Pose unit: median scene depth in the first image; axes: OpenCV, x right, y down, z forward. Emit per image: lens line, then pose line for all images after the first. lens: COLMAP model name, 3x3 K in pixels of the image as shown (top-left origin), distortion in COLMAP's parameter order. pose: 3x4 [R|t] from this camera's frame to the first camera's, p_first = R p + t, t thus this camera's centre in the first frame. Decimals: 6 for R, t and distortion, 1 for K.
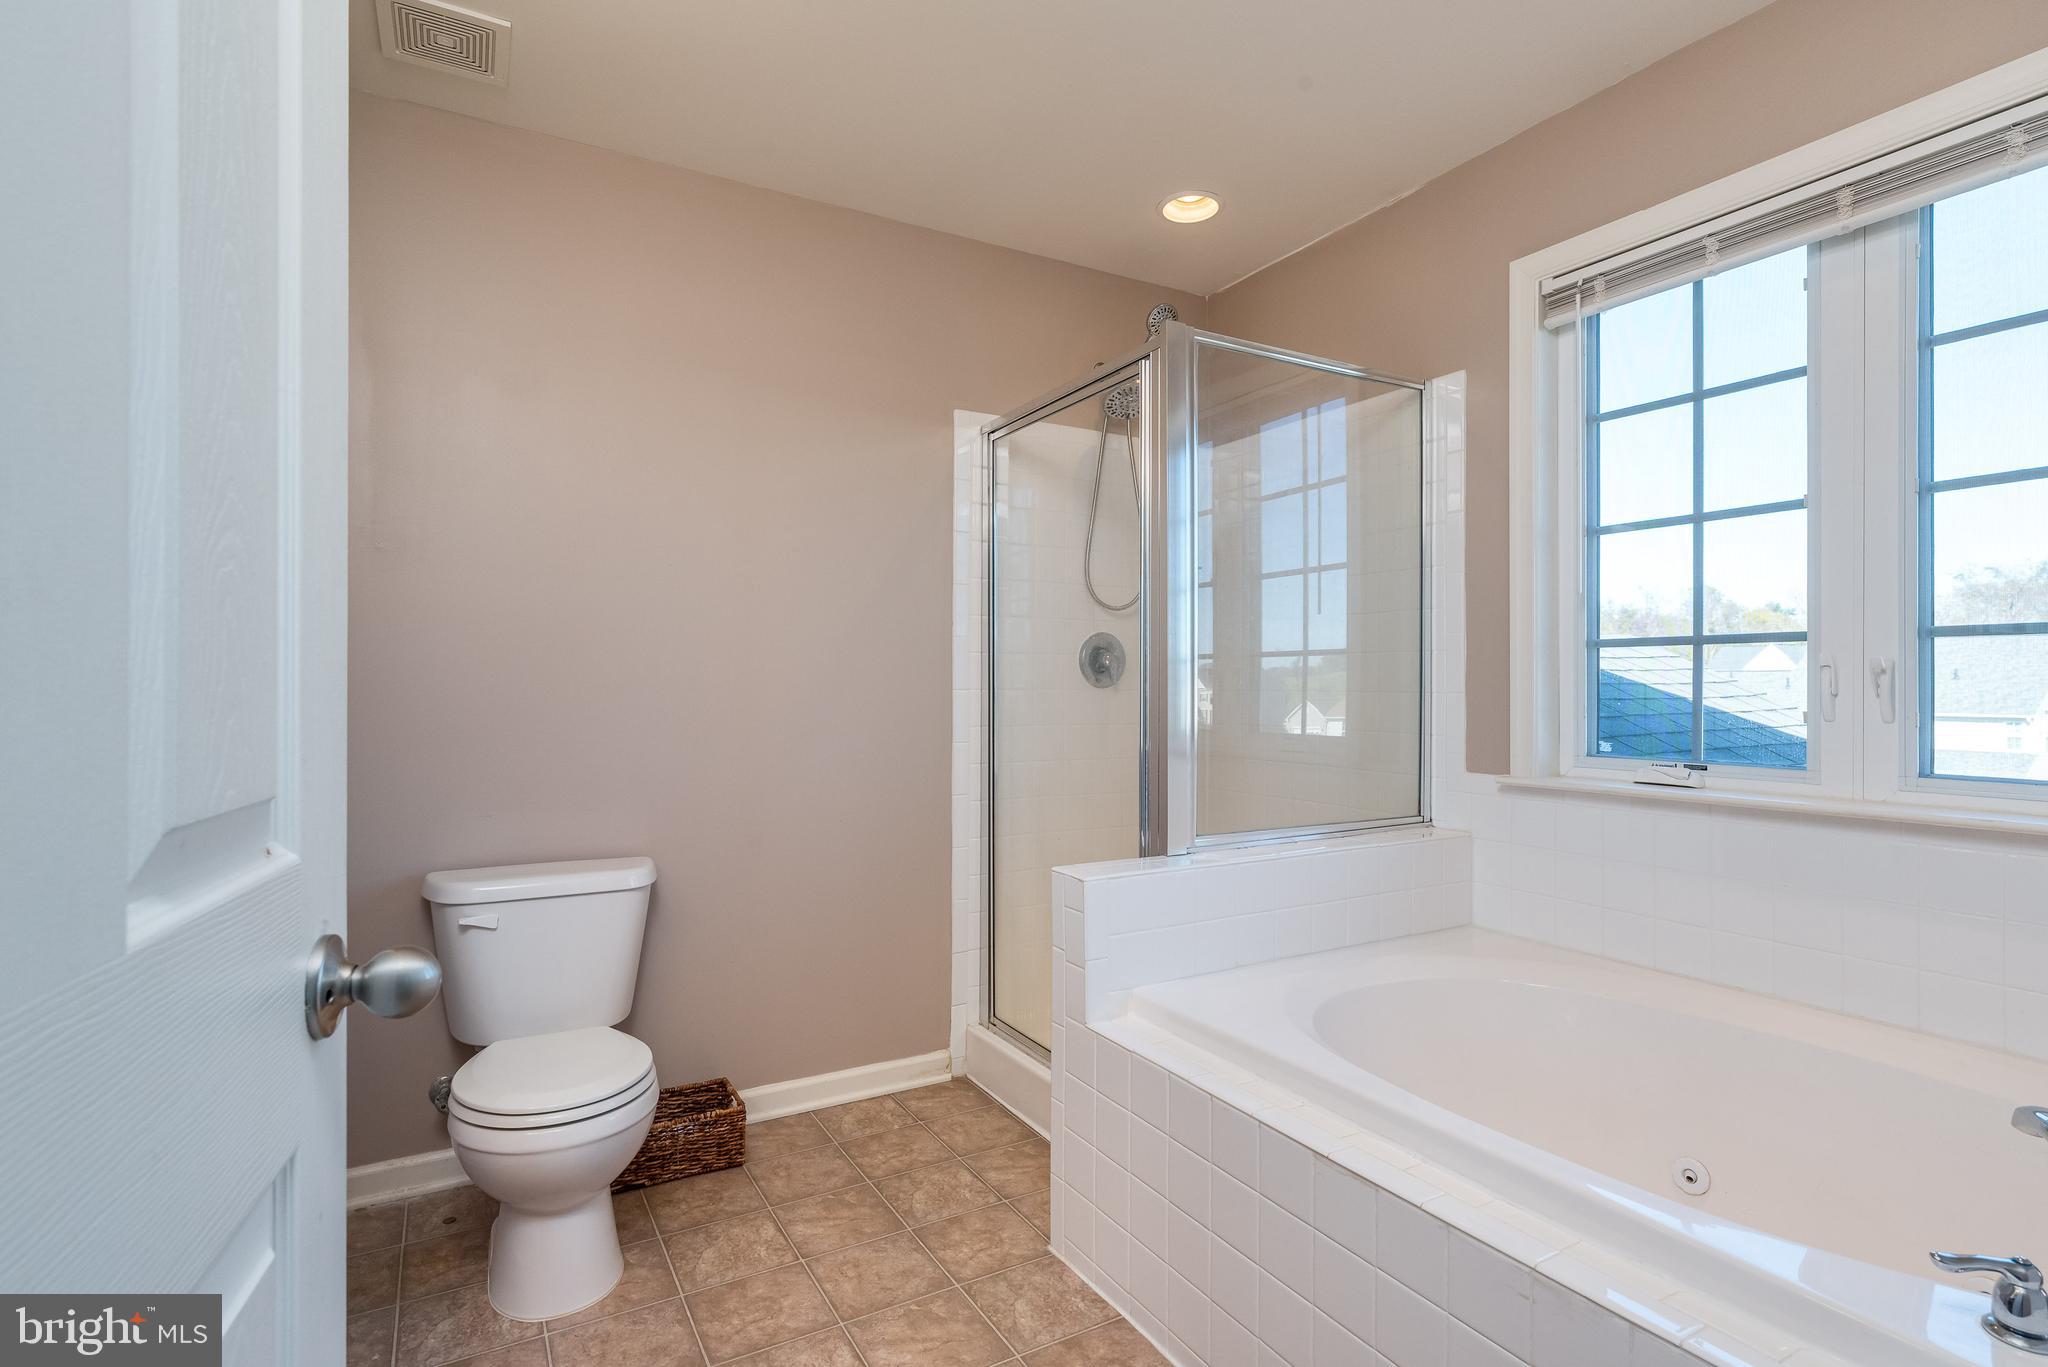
lens RADIAL K [[992.1, 0, 1032.7], [0, 992.1, 685.8], [0, 0, 1]] dist [-0.006547, 0.000648]
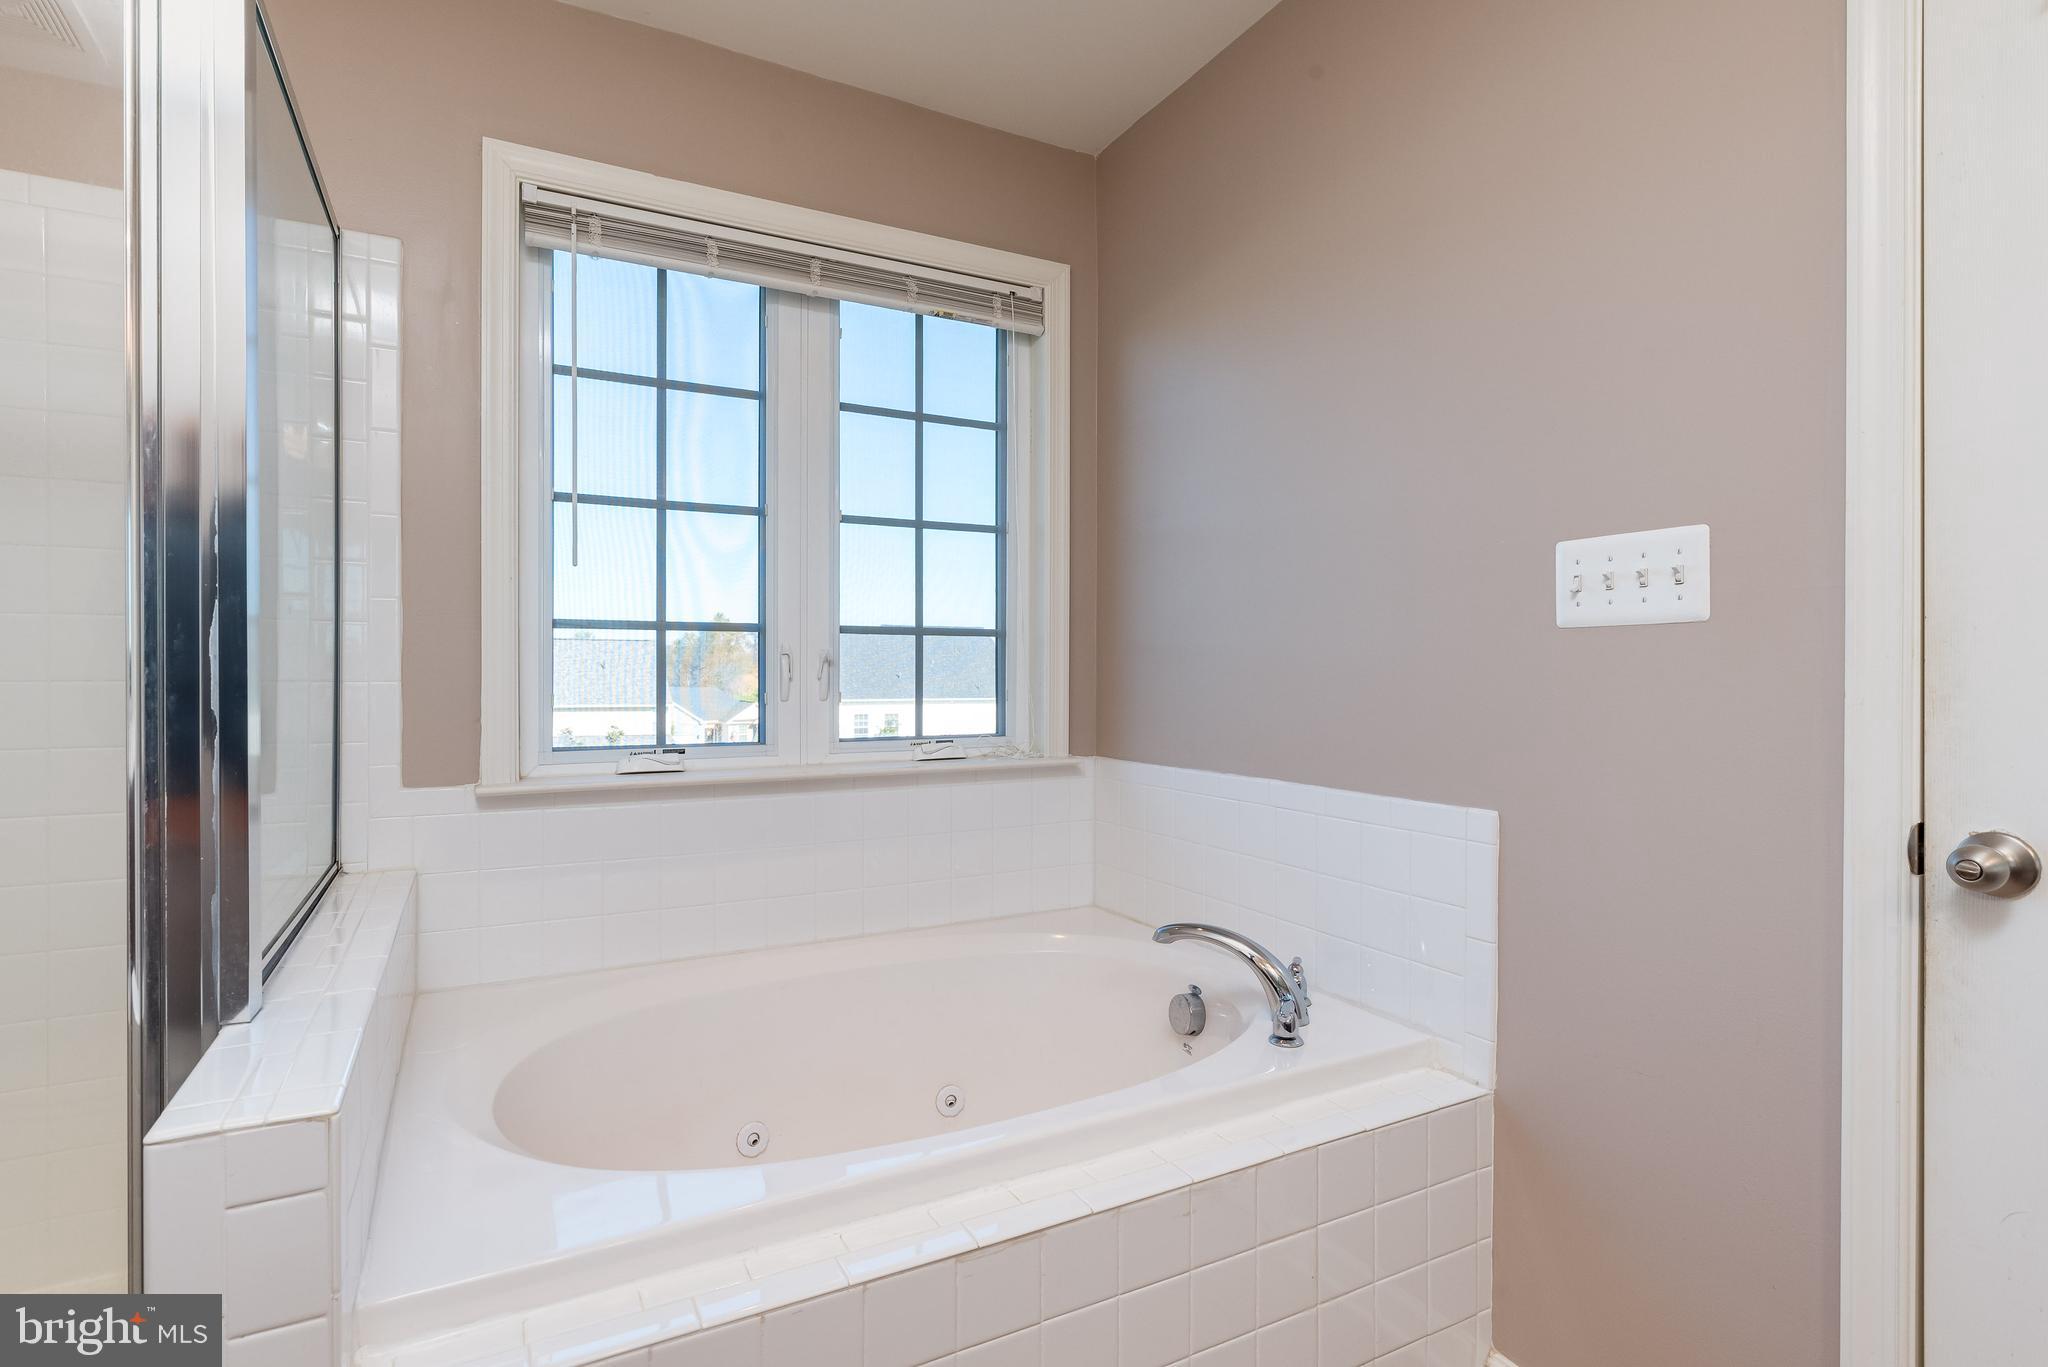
lens RADIAL K [[992.1, 0, 1031.1], [0, 992.1, 682.8], [0, 0, 1]] dist [-0.006547, 0.000648]
pose [[0.033930, -0.011921, 0.999353, -0.335538], [-0.002100, 0.999926, 0.011999, -0.001578], [-0.999422, -0.002505, 0.033903, 0.604631]]
